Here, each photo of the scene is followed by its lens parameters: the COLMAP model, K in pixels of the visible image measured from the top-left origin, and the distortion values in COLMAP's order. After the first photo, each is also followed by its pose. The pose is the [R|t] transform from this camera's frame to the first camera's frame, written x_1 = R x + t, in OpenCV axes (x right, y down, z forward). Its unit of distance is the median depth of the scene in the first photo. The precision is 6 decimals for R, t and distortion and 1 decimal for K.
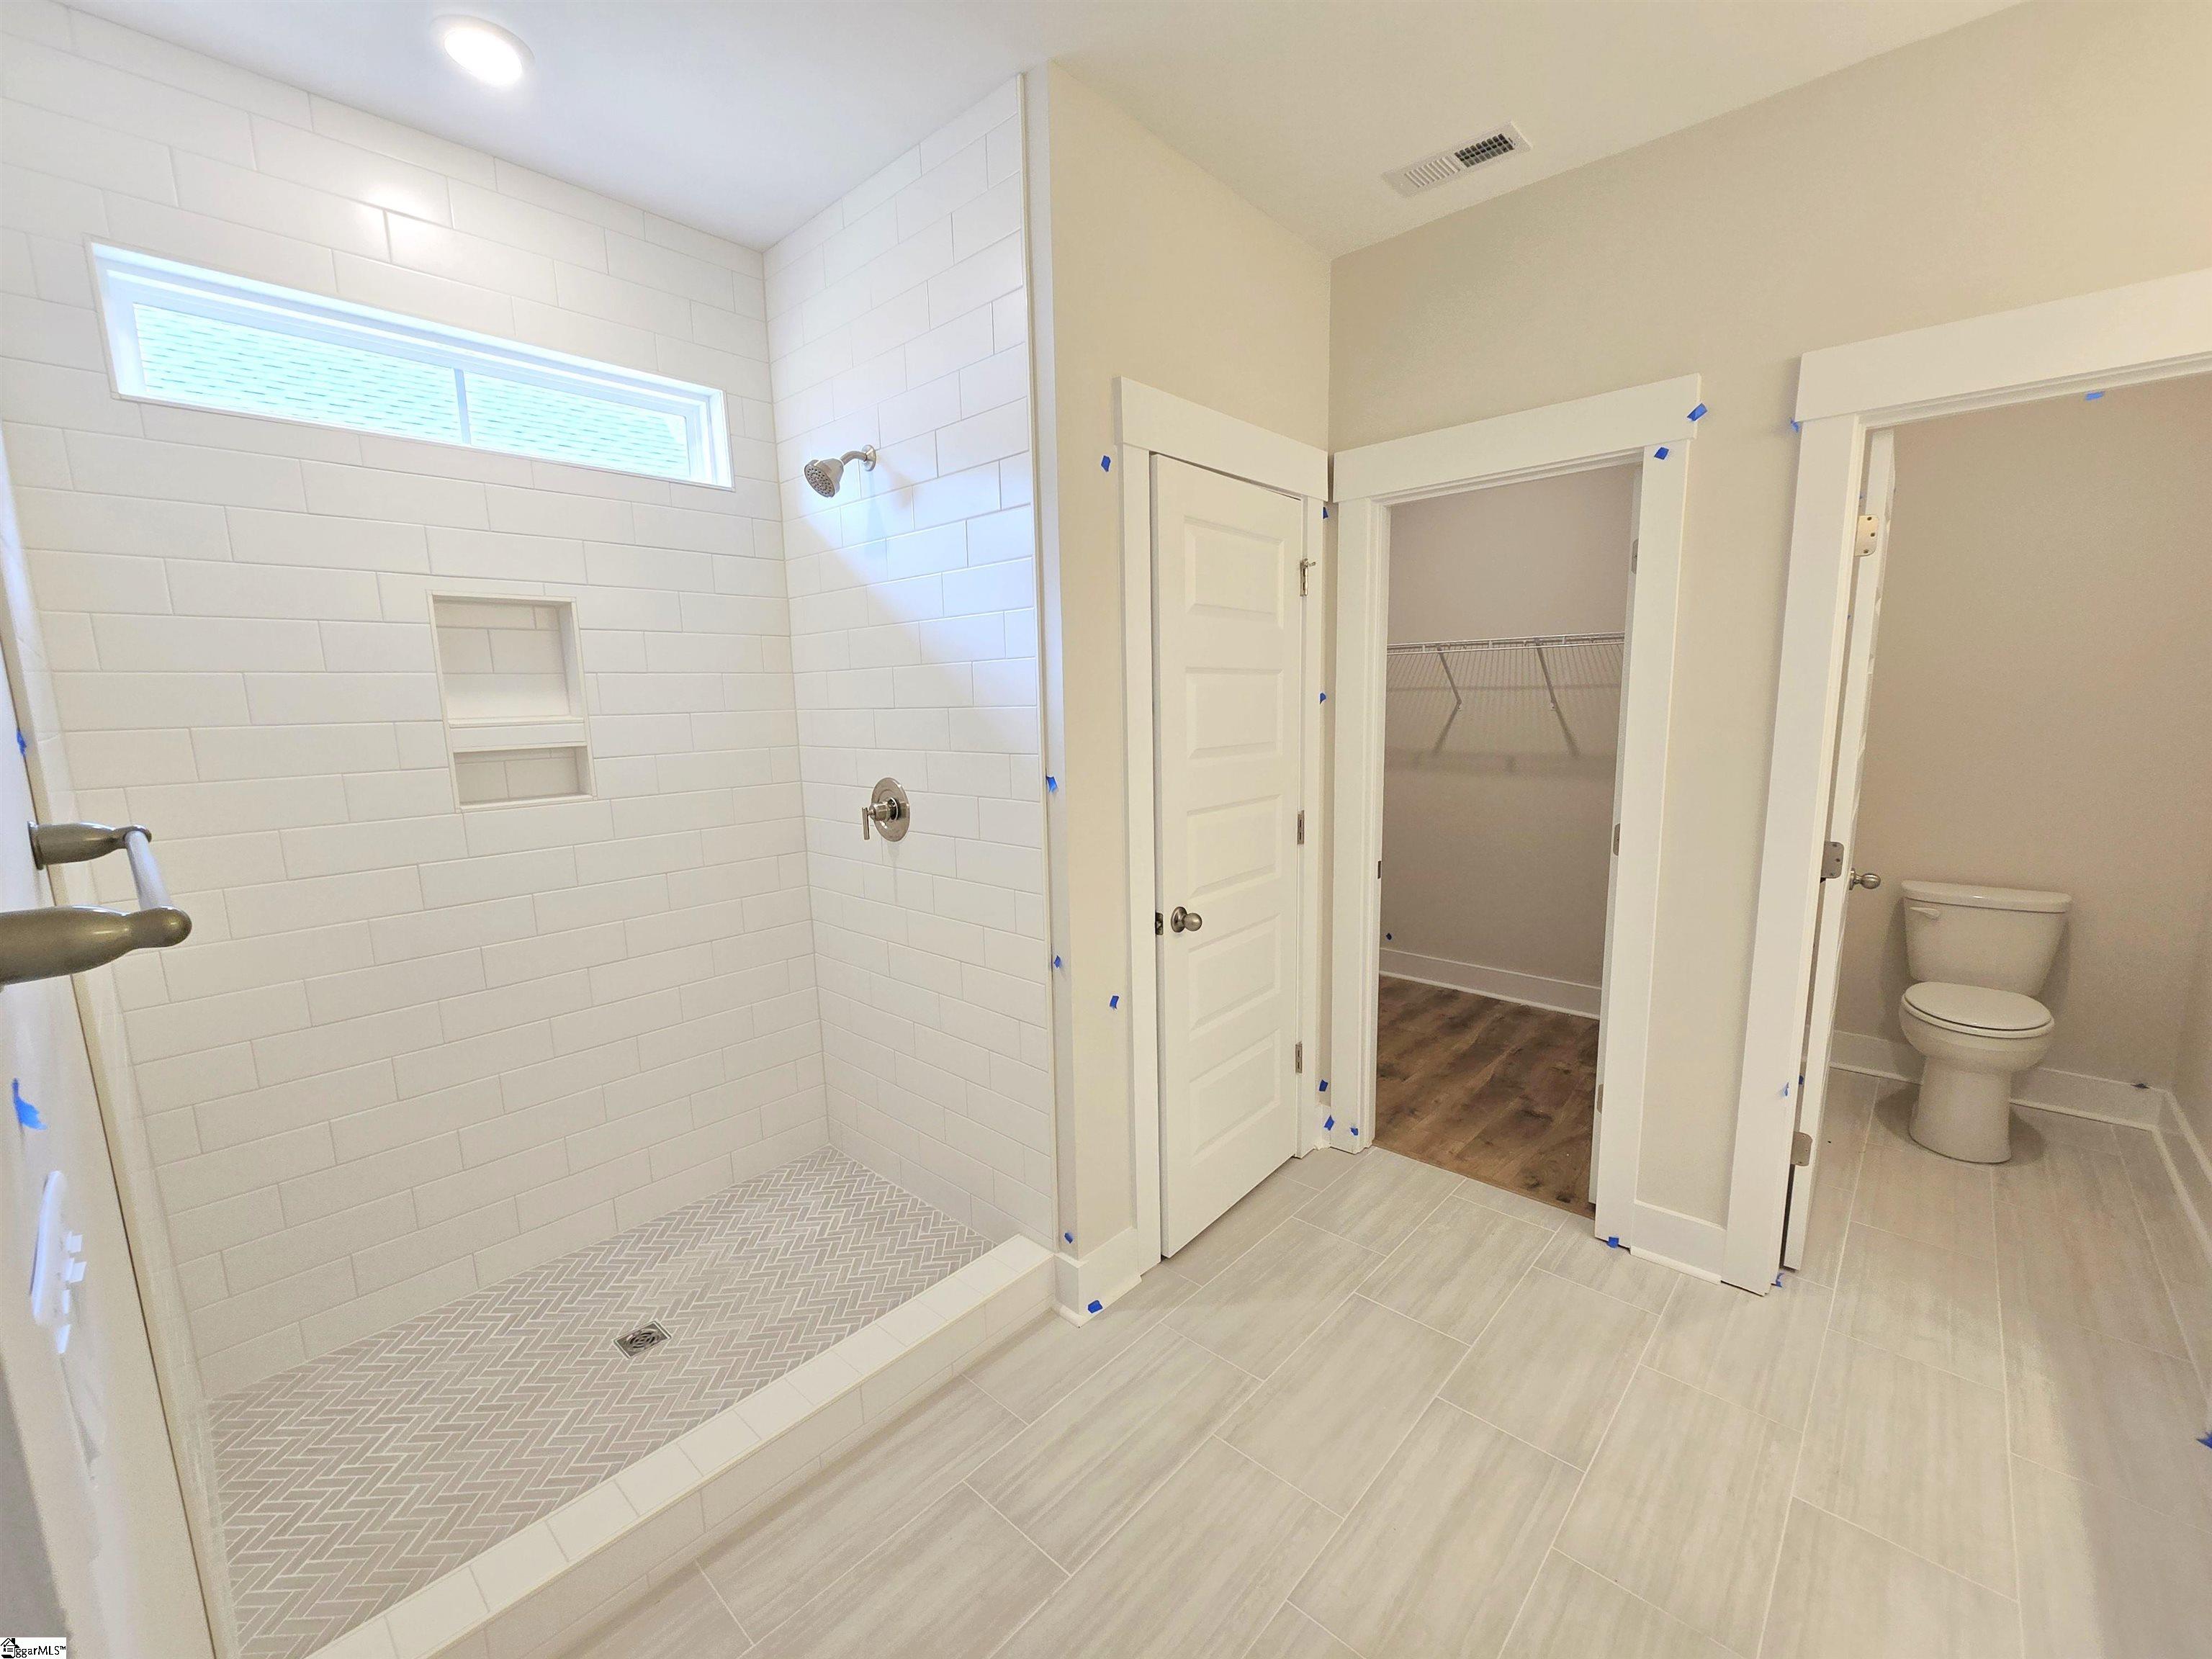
lens RADIAL K [[903.0, 0, 1112.2], [0, 903.0, 844.4], [0, 0, 1]] dist [-0.001644, -0.000145]
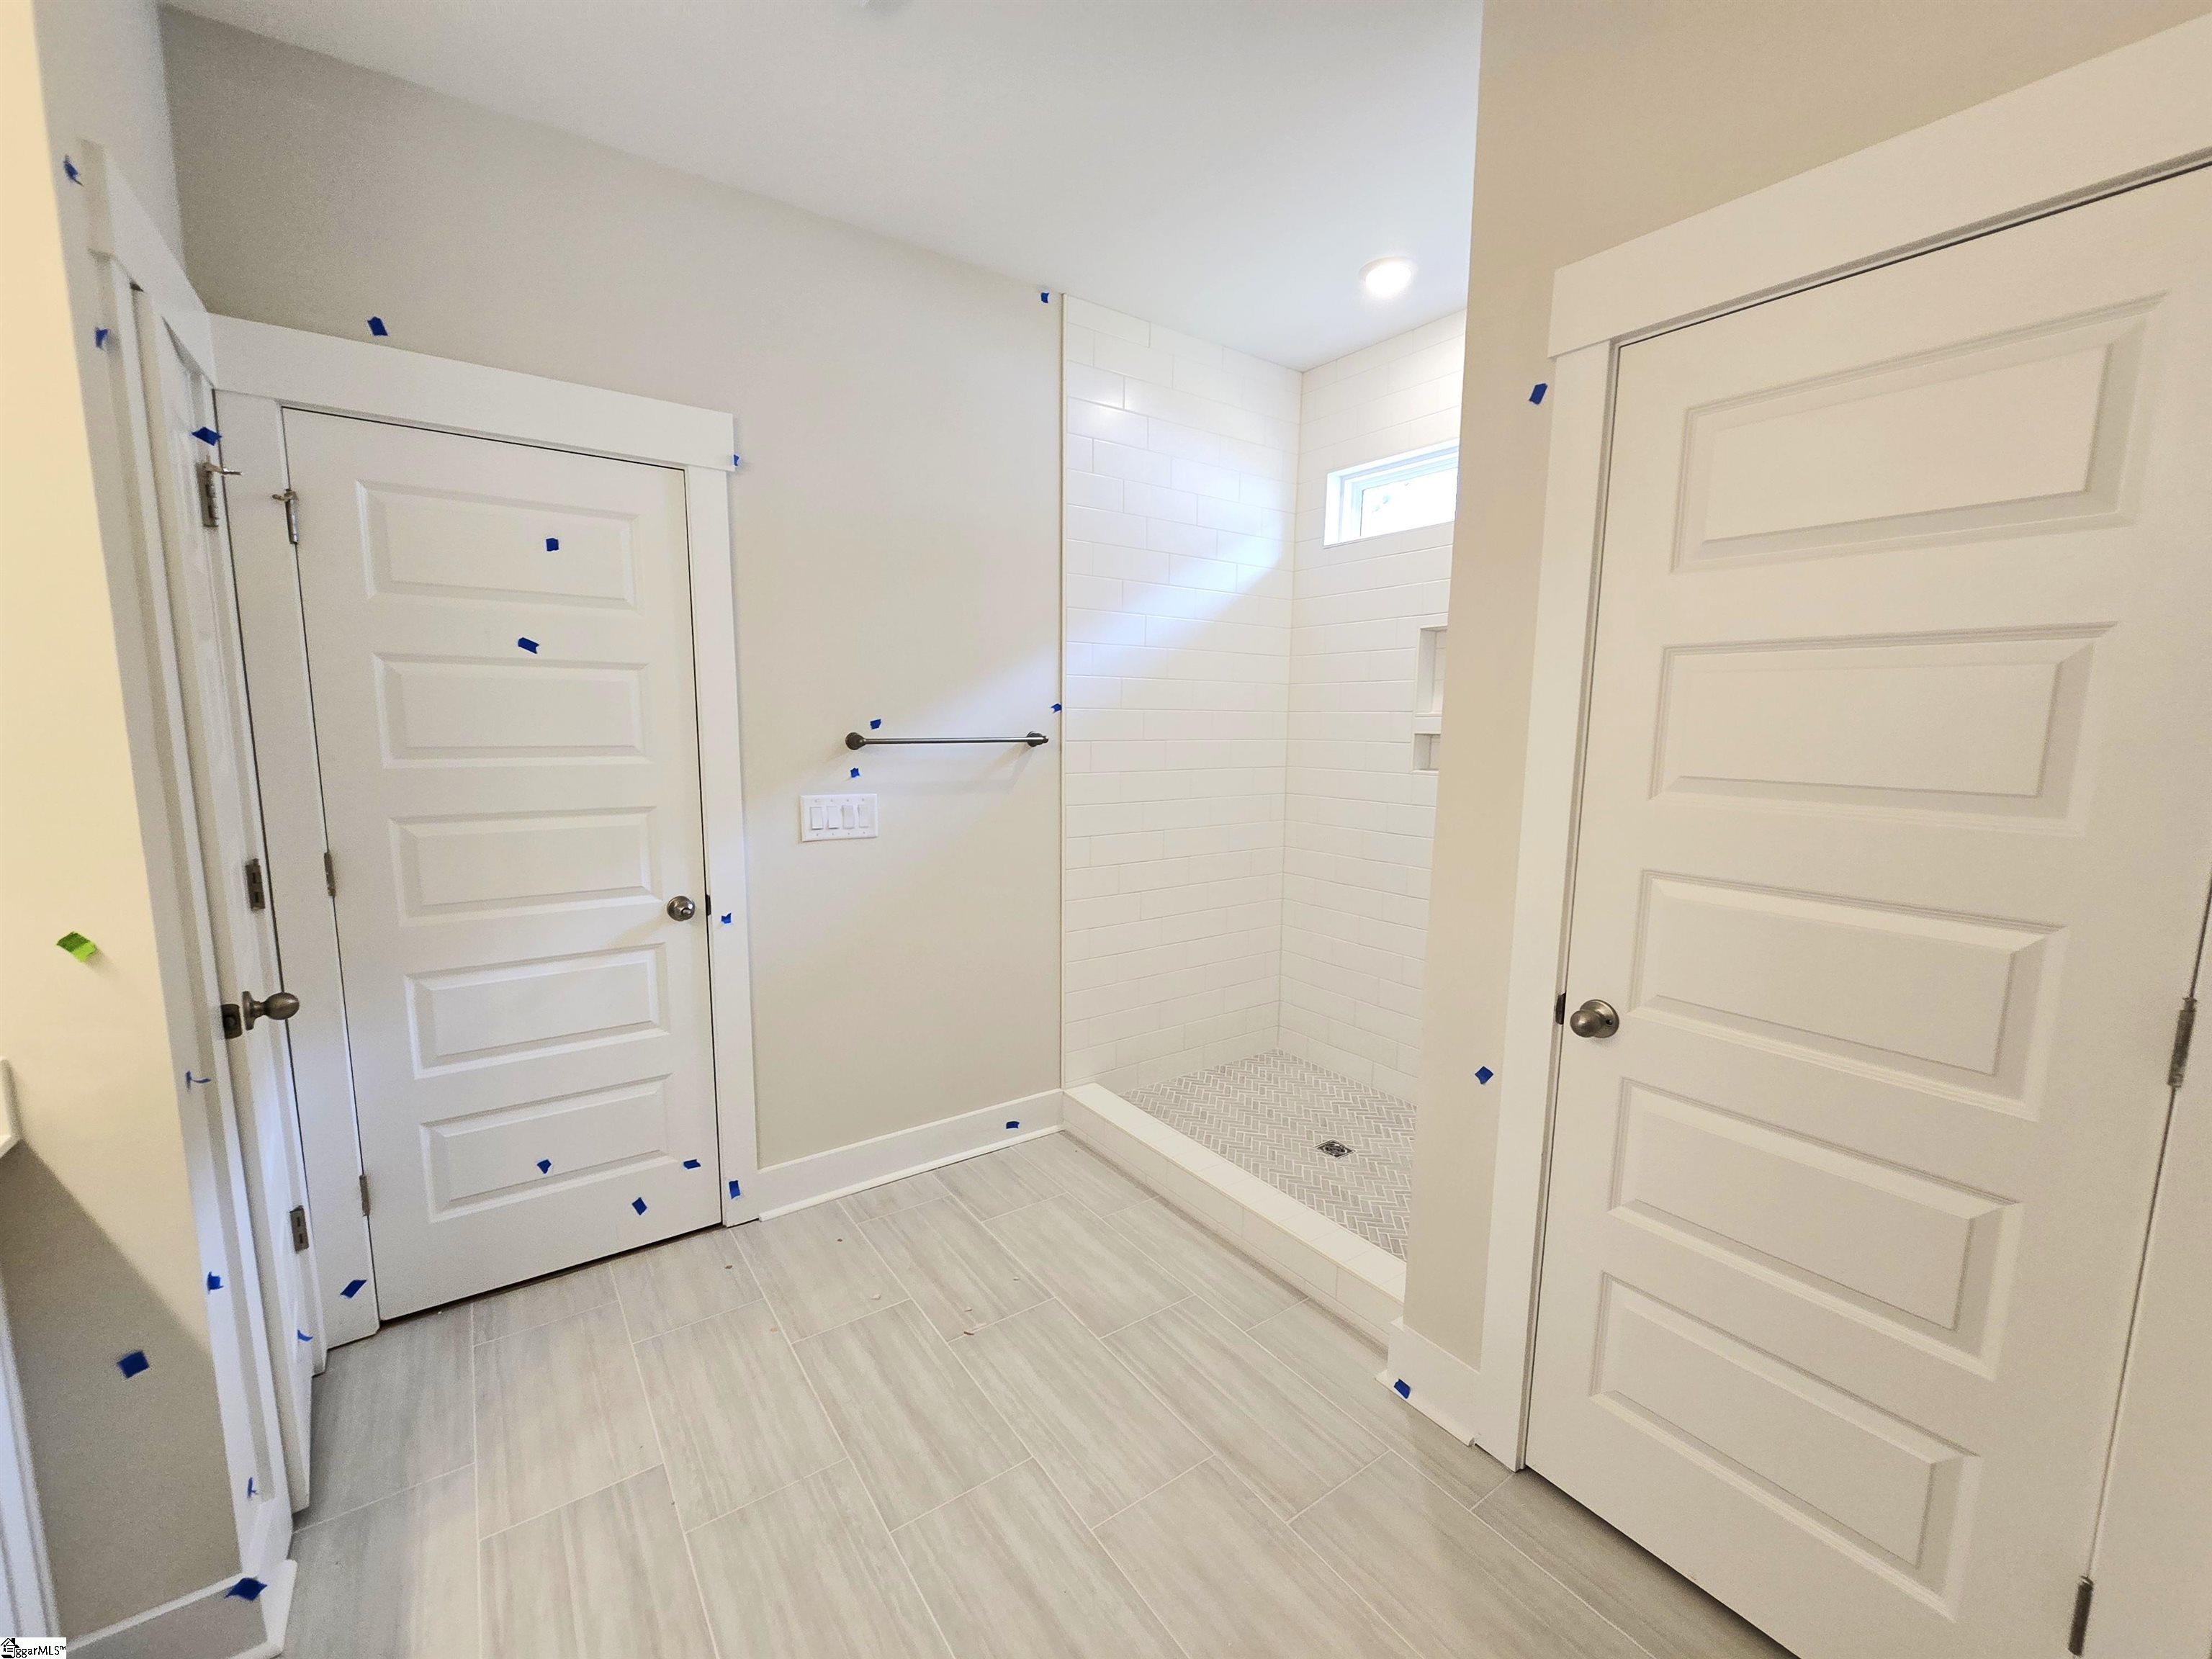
lens RADIAL K [[903.0, 0, 1112.2], [0, 903.0, 844.4], [0, 0, 1]] dist [-0.001644, -0.000145]
pose [[-0.204280, 0.149837, -0.967377, 0.931801], [-0.166569, 0.968484, 0.185183, -0.129714], [0.964637, 0.198964, -0.172884, 0.898765]]
